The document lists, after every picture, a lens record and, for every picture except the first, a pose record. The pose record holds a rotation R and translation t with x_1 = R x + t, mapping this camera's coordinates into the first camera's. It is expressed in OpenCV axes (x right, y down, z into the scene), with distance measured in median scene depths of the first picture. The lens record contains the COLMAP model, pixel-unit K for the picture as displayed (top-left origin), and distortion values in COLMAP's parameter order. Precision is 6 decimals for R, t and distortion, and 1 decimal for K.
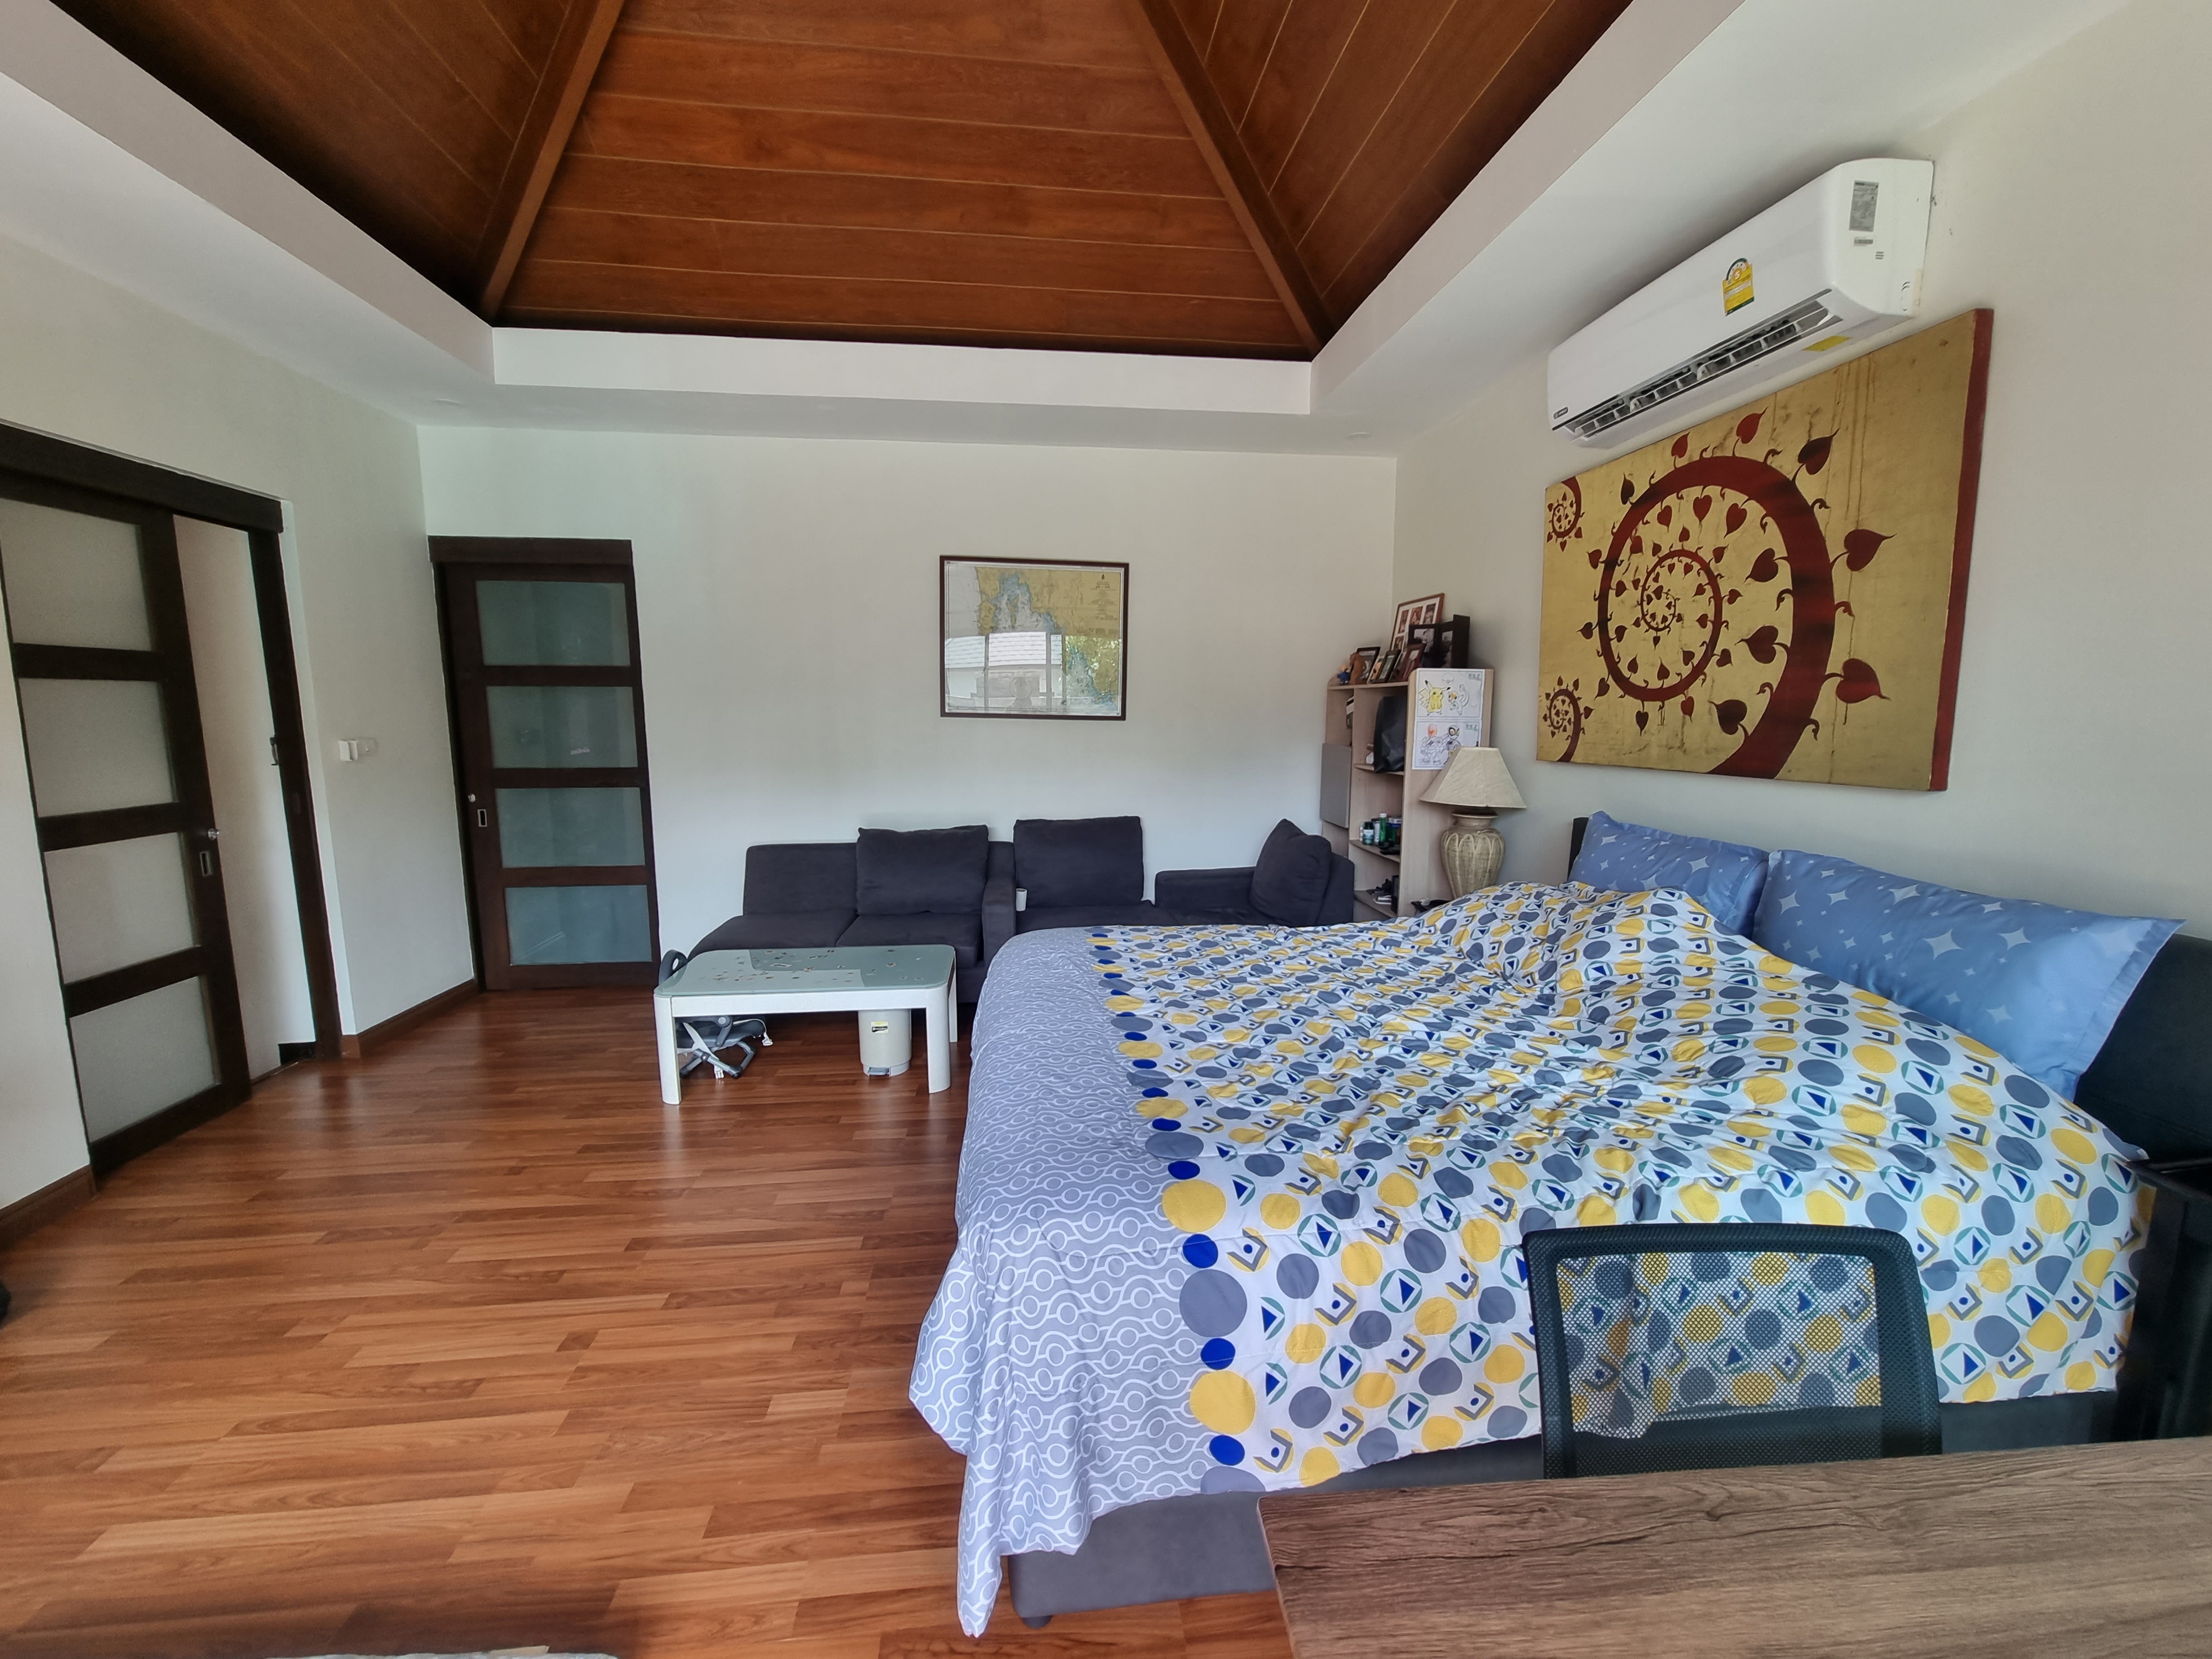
lens RADIAL K [[906.8, 0, 1110.8], [0, 906.8, 834.5], [0, 0, 1]] dist [-0.002871, -0.000547]
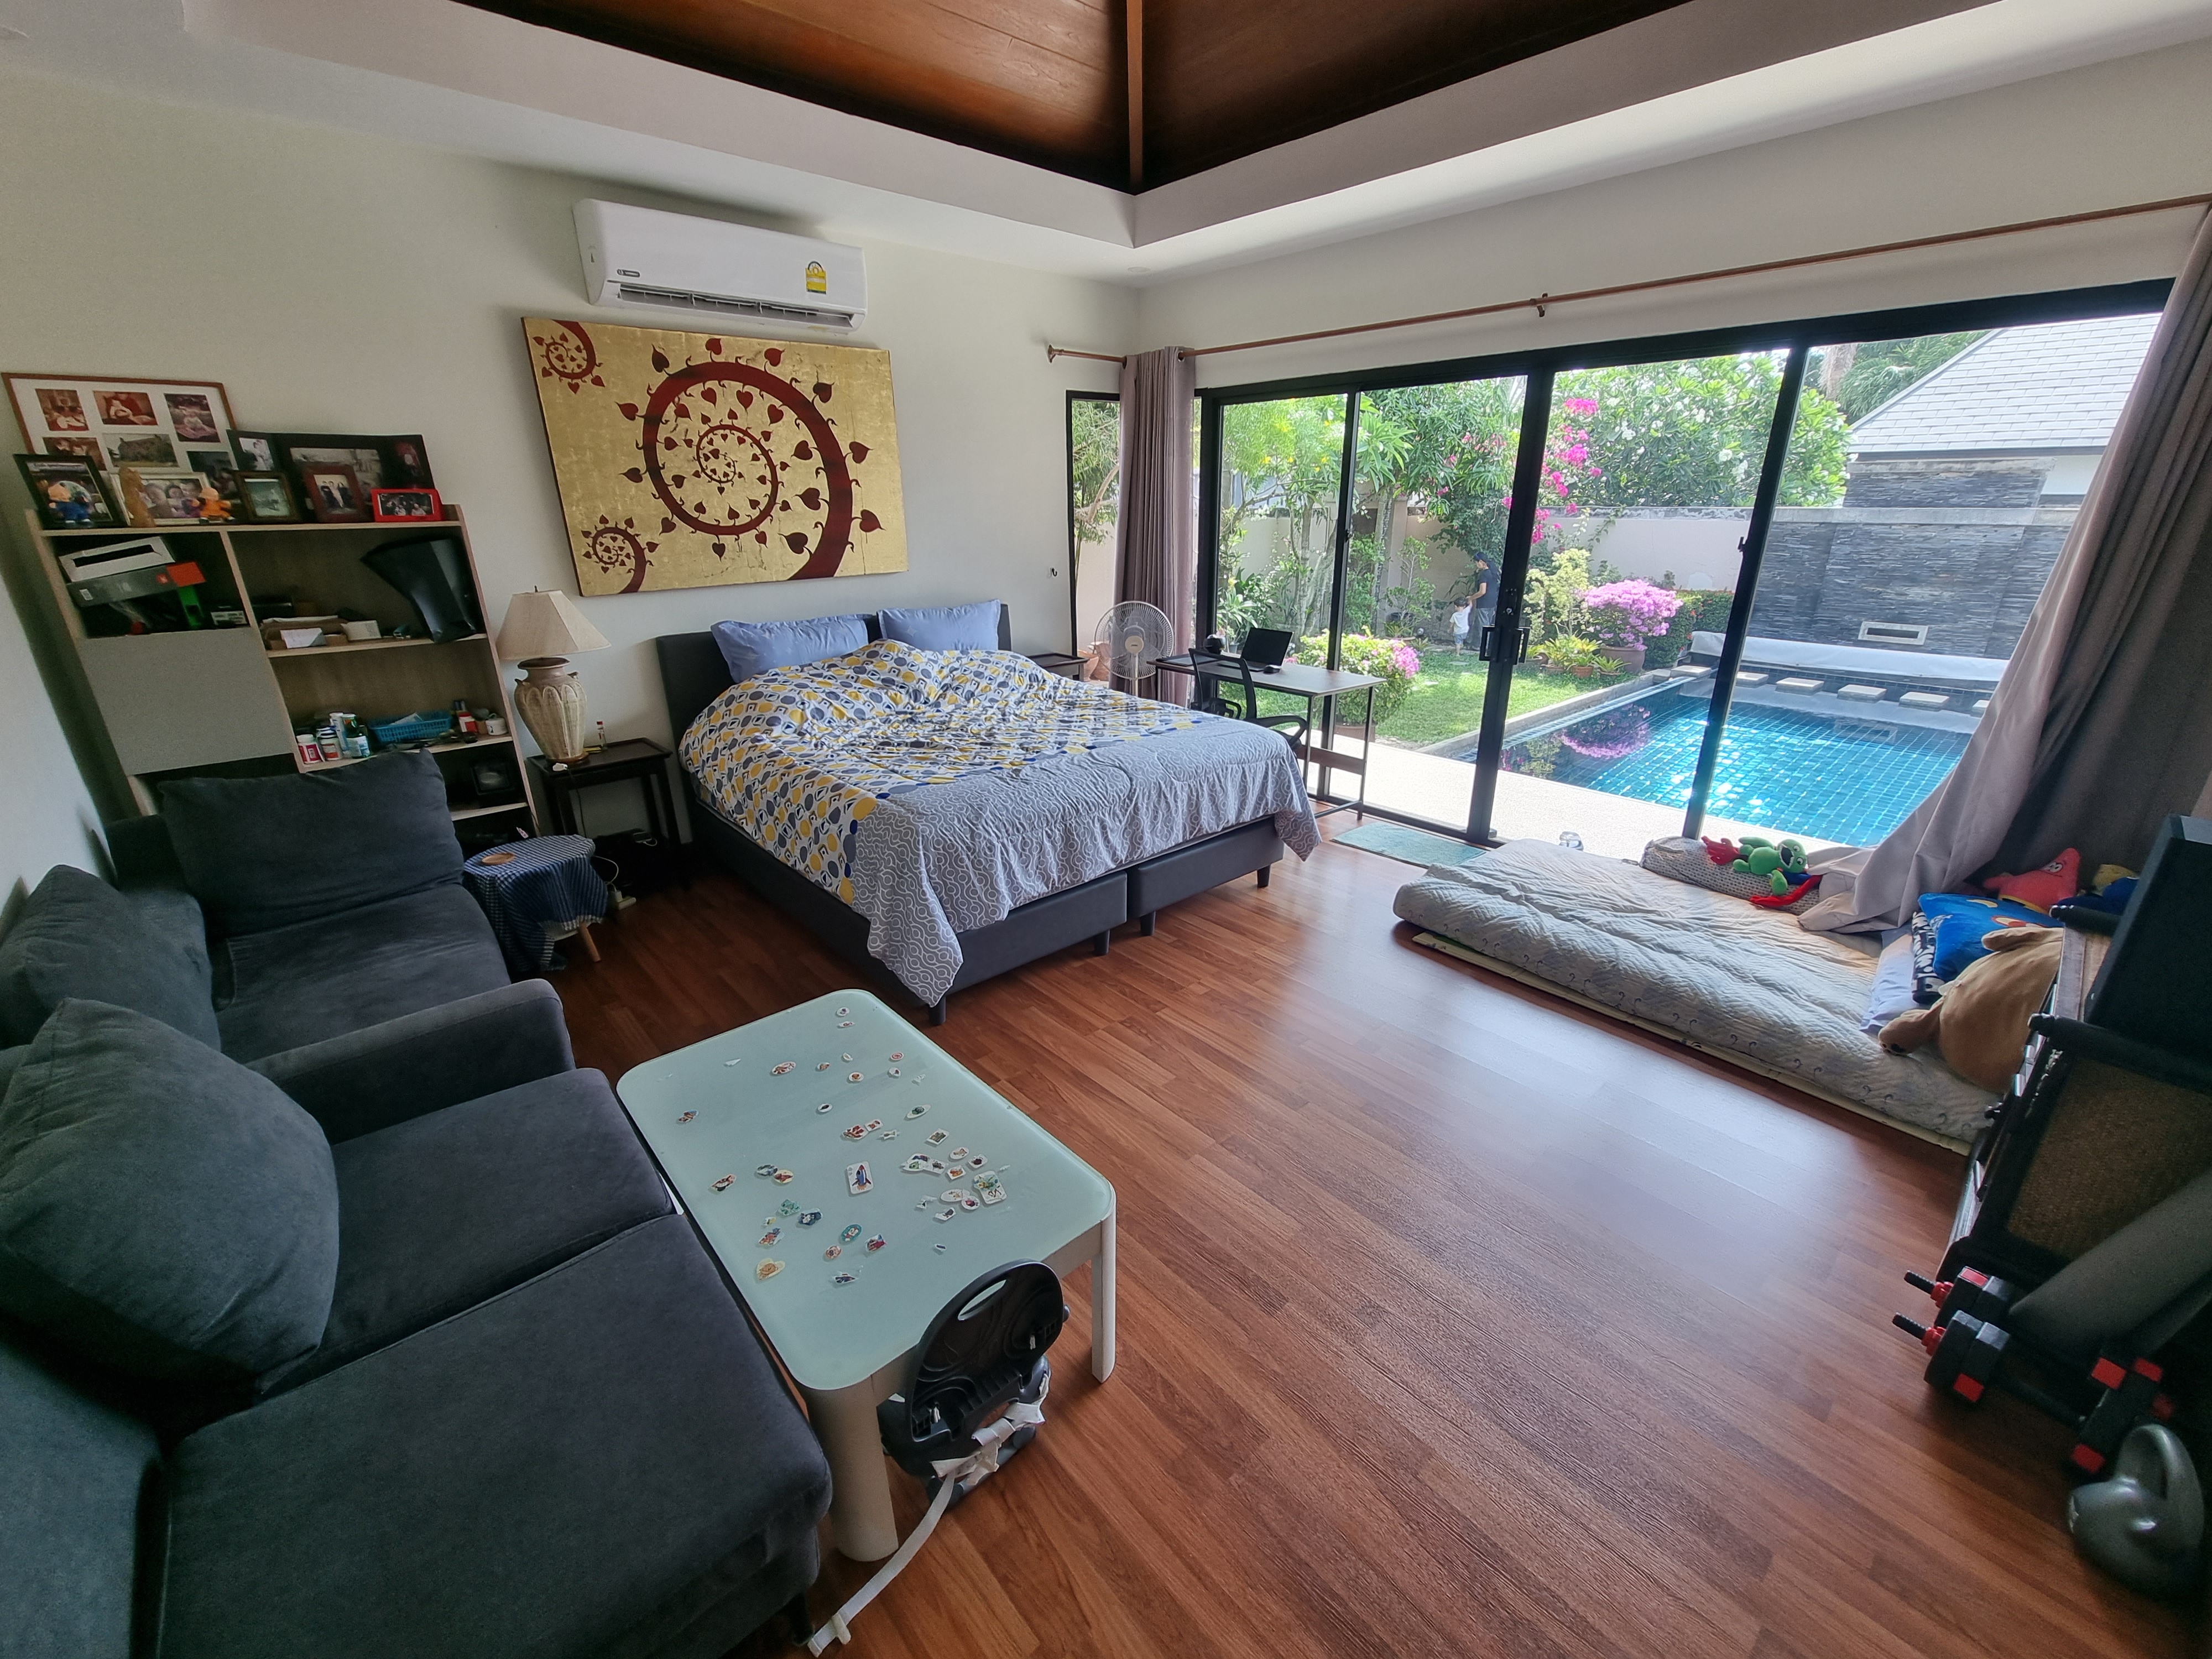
lens RADIAL K [[906.8, 0, 1101.5], [0, 906.8, 828.4], [0, 0, 1]] dist [-0.002871, -0.000547]
pose [[-0.580314, -0.280345, 0.764619, -0.972264], [0.117913, 0.900066, 0.419498, -0.267424], [-0.805812, 0.333599, -0.489264, 1.416401]]
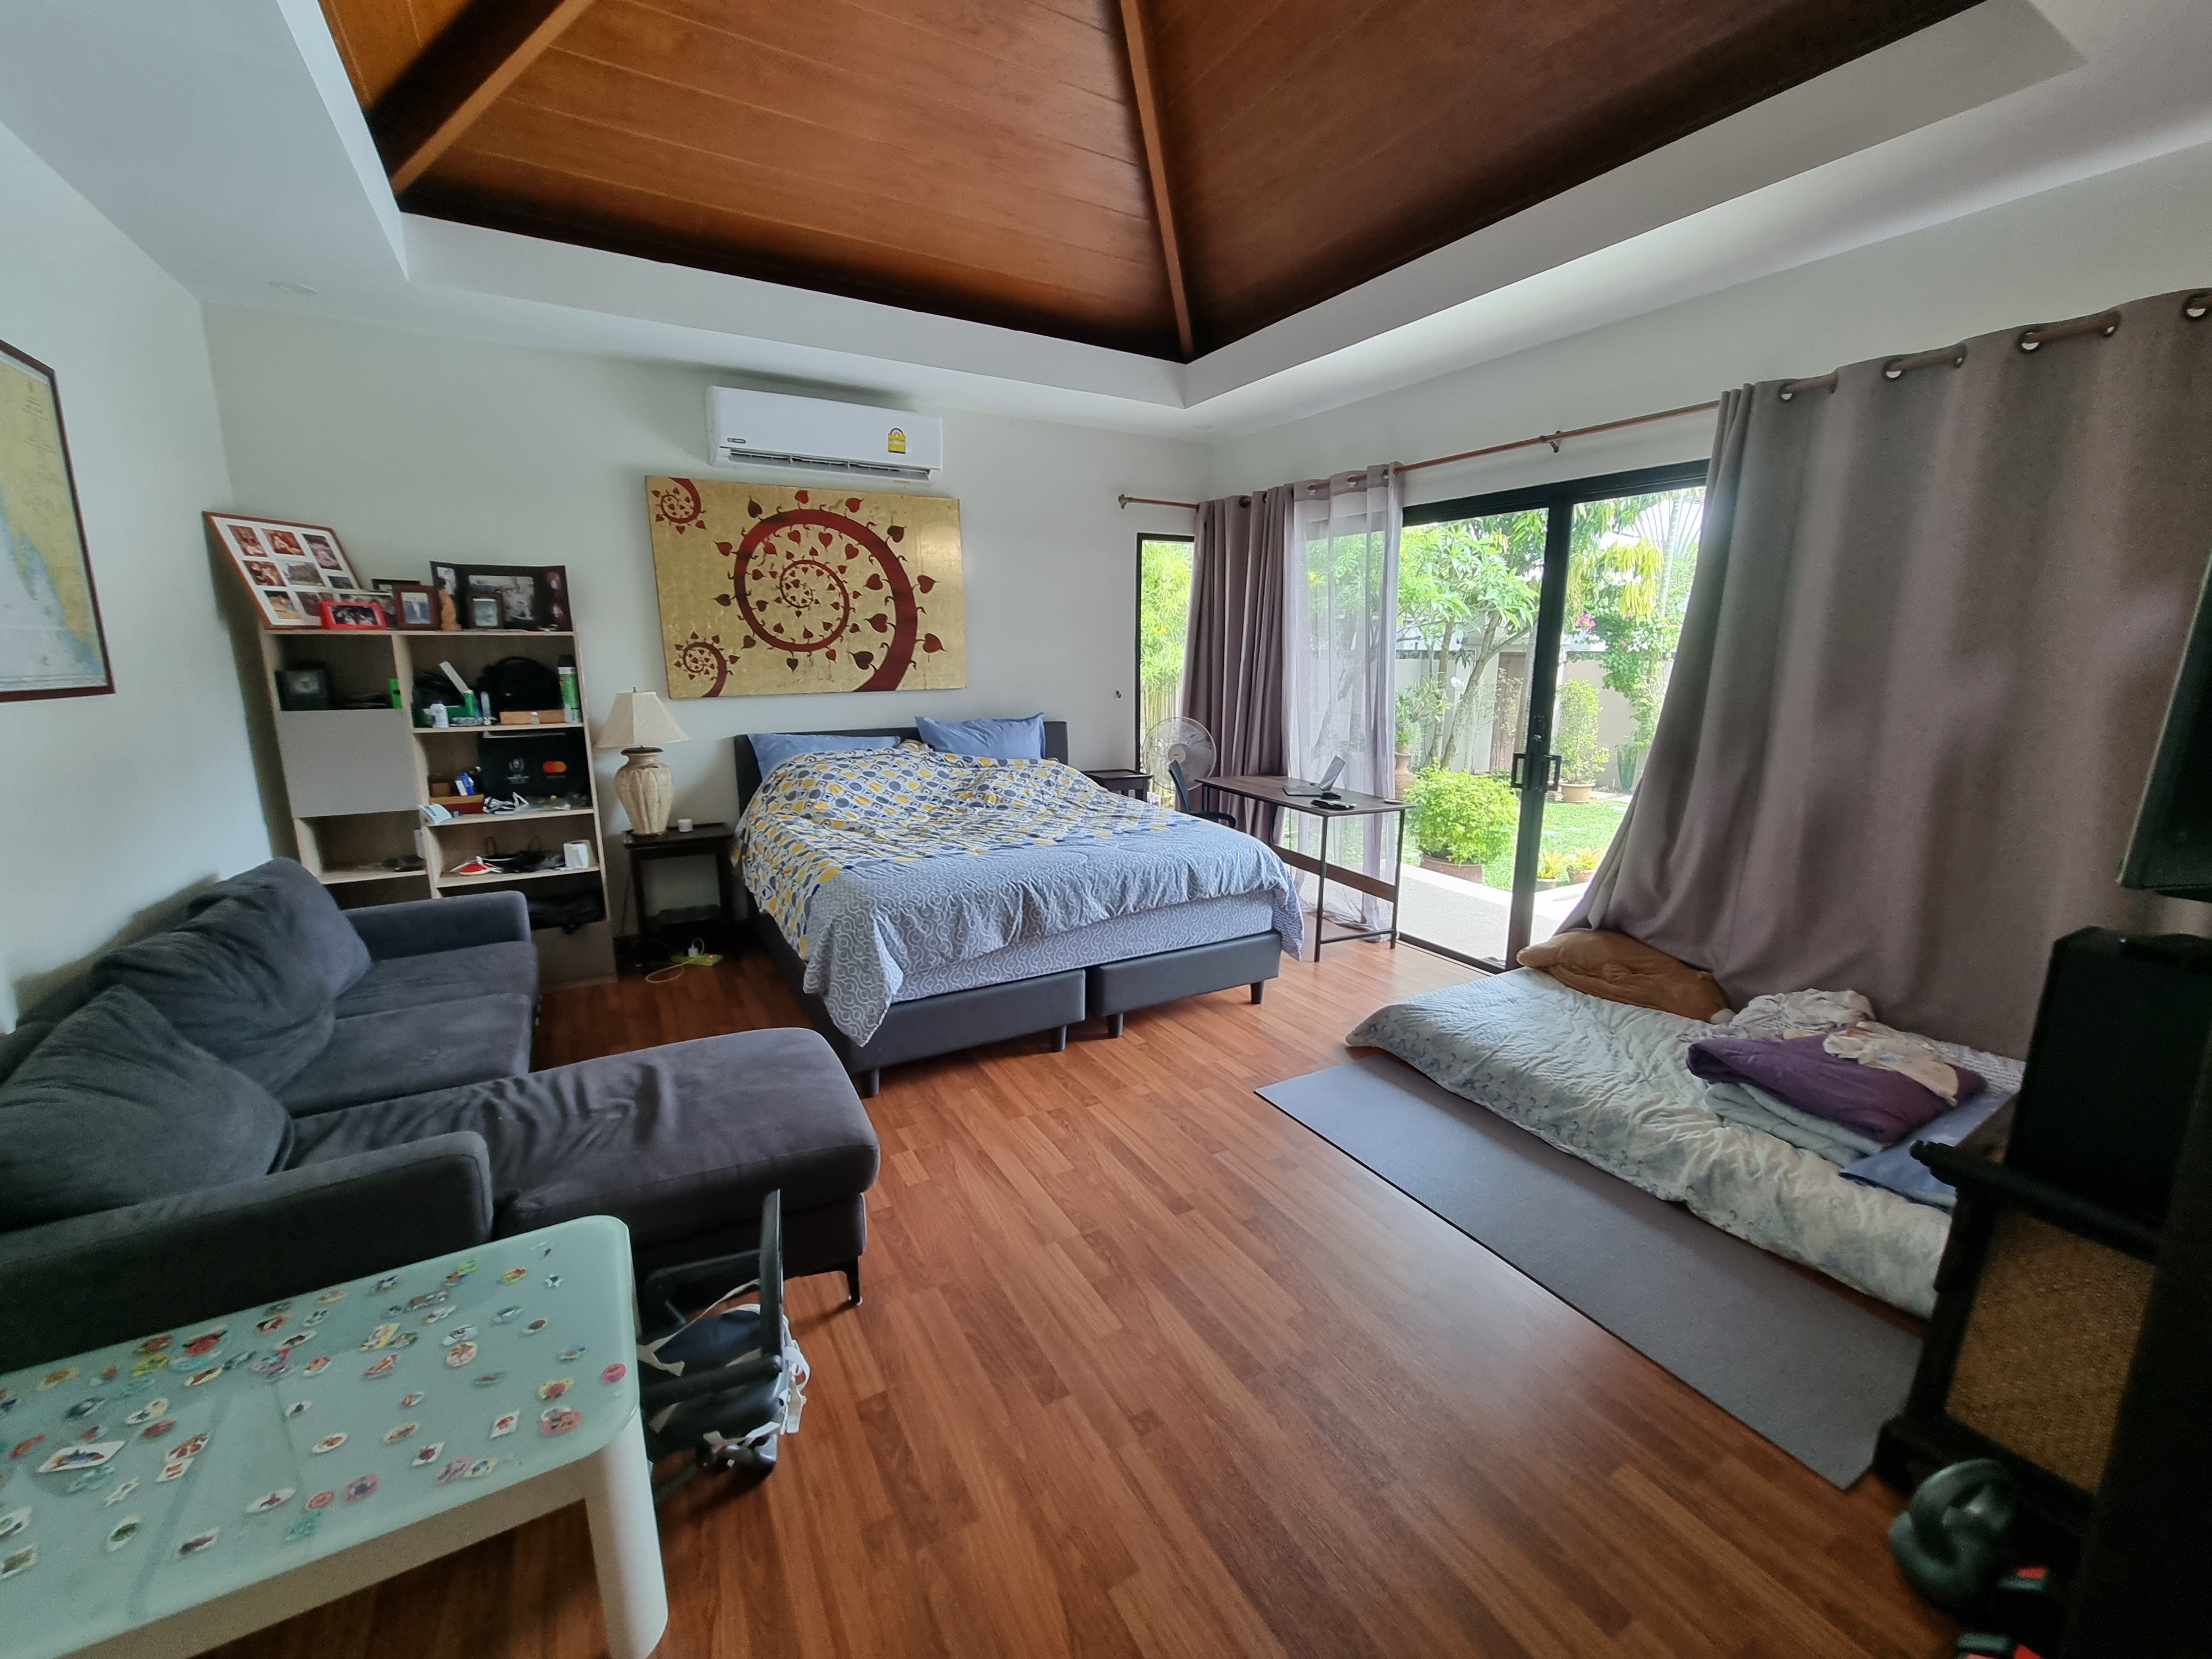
lens RADIAL K [[906.8, 0, 1105.3], [0, 906.8, 835.9], [0, 0, 1]] dist [-0.002871, -0.000547]
pose [[-0.403574, -0.195698, 0.893773, -1.167499], [0.121897, 0.956649, 0.264506, -0.200396], [-0.906790, 0.215696, -0.362224, 1.202019]]
